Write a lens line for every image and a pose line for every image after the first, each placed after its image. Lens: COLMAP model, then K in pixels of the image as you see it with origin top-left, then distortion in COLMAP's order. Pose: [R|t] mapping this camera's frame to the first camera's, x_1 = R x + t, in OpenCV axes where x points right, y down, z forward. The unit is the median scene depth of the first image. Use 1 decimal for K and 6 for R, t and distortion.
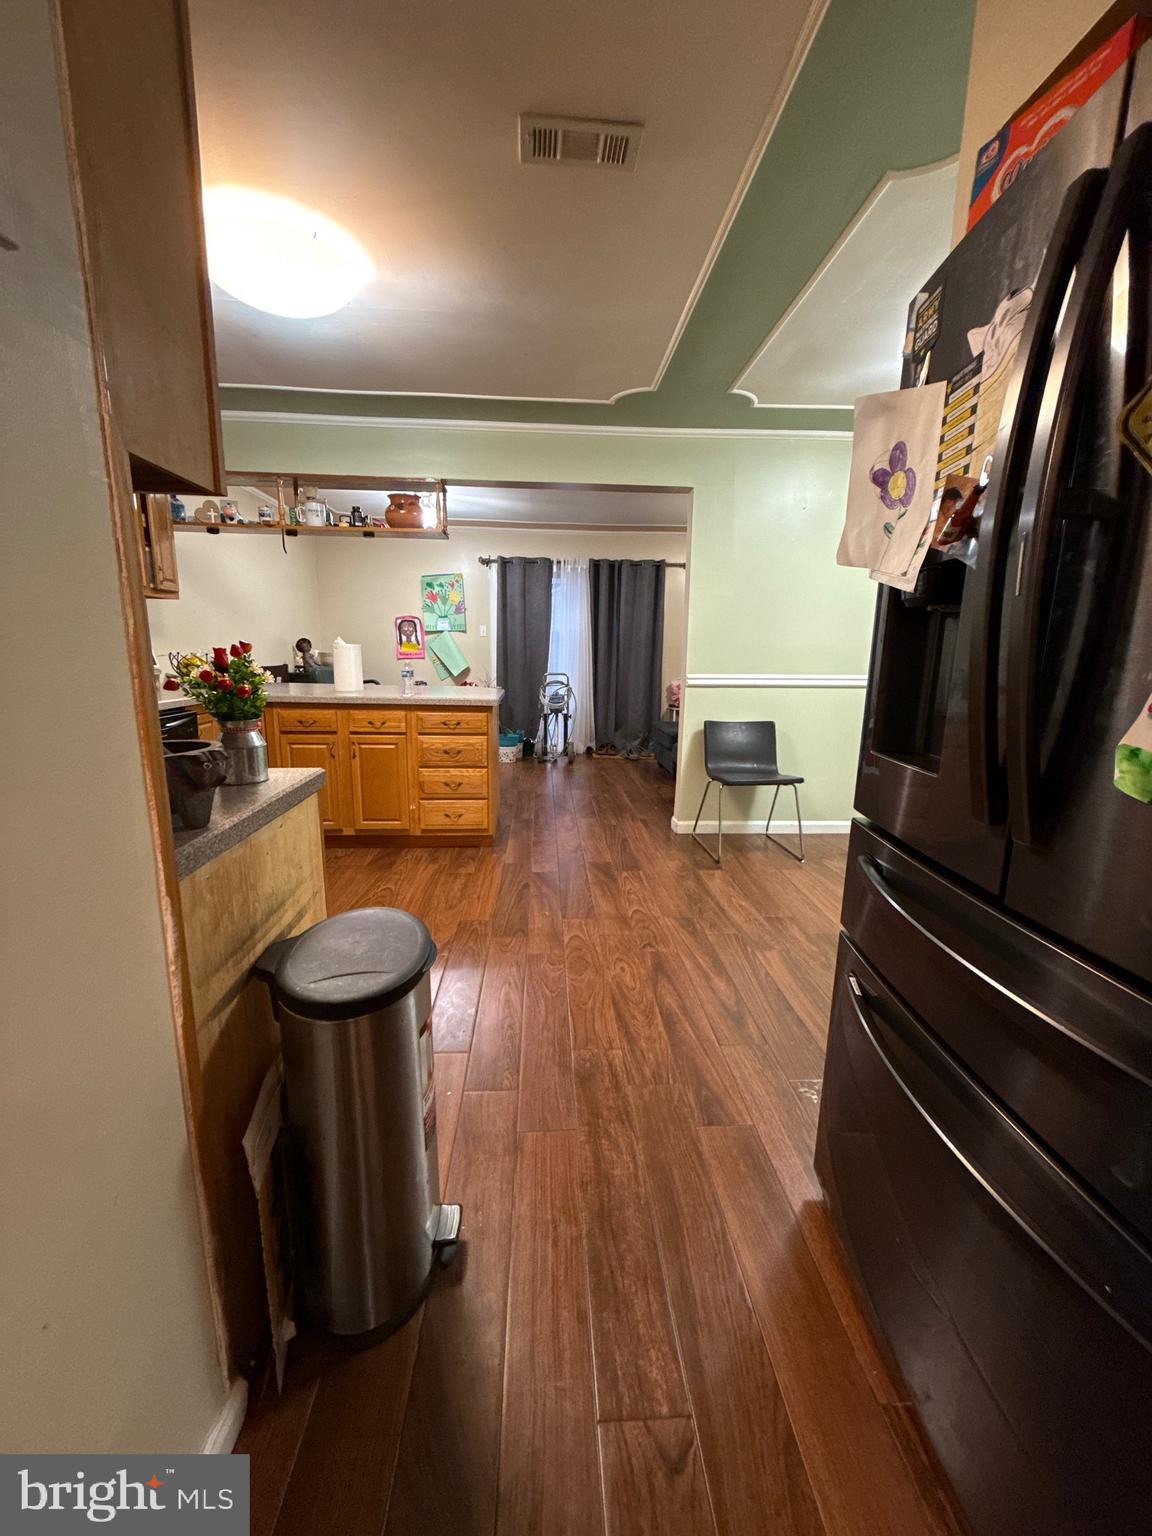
lens RADIAL K [[613.4, 0, 575.6], [0, 613.4, 769.0], [0, 0, 1]] dist [-0.002219, -0.000044]
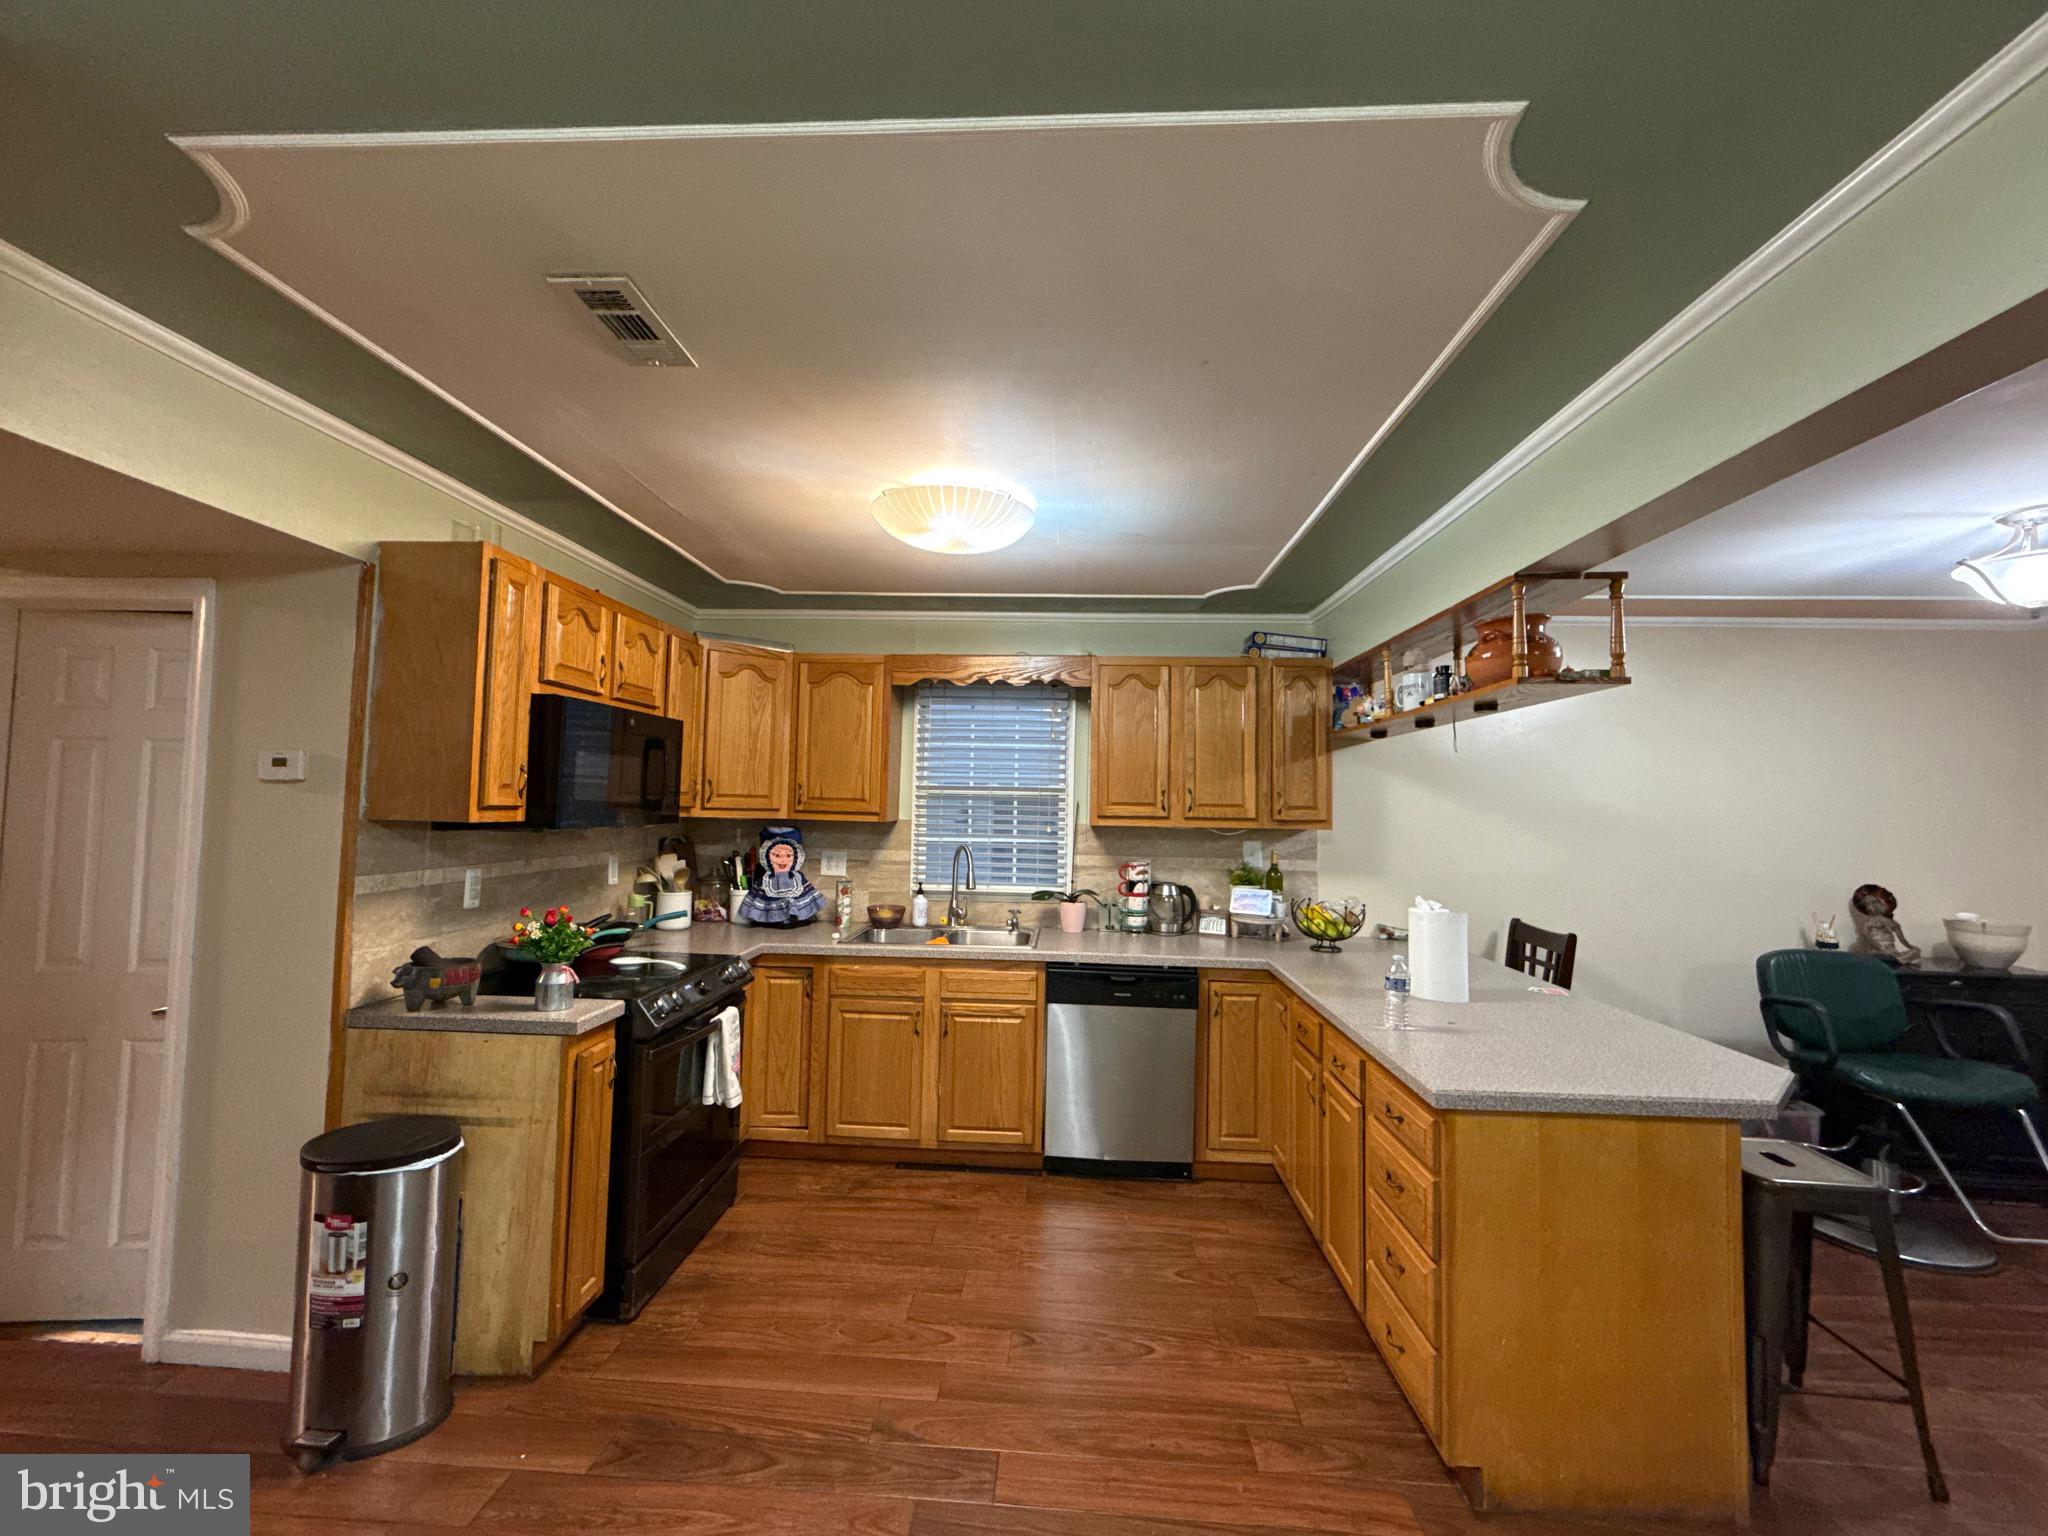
lens RADIAL K [[834.2, 0, 1024.3], [0, 834.2, 773.1], [0, 0, 1]] dist [0.000043, -0.000107]
pose [[-0.112070, -0.062372, -0.991741, 0.418389], [-0.216254, 0.975639, -0.036922, -0.225049], [0.969884, 0.210330, -0.122828, 0.745369]]
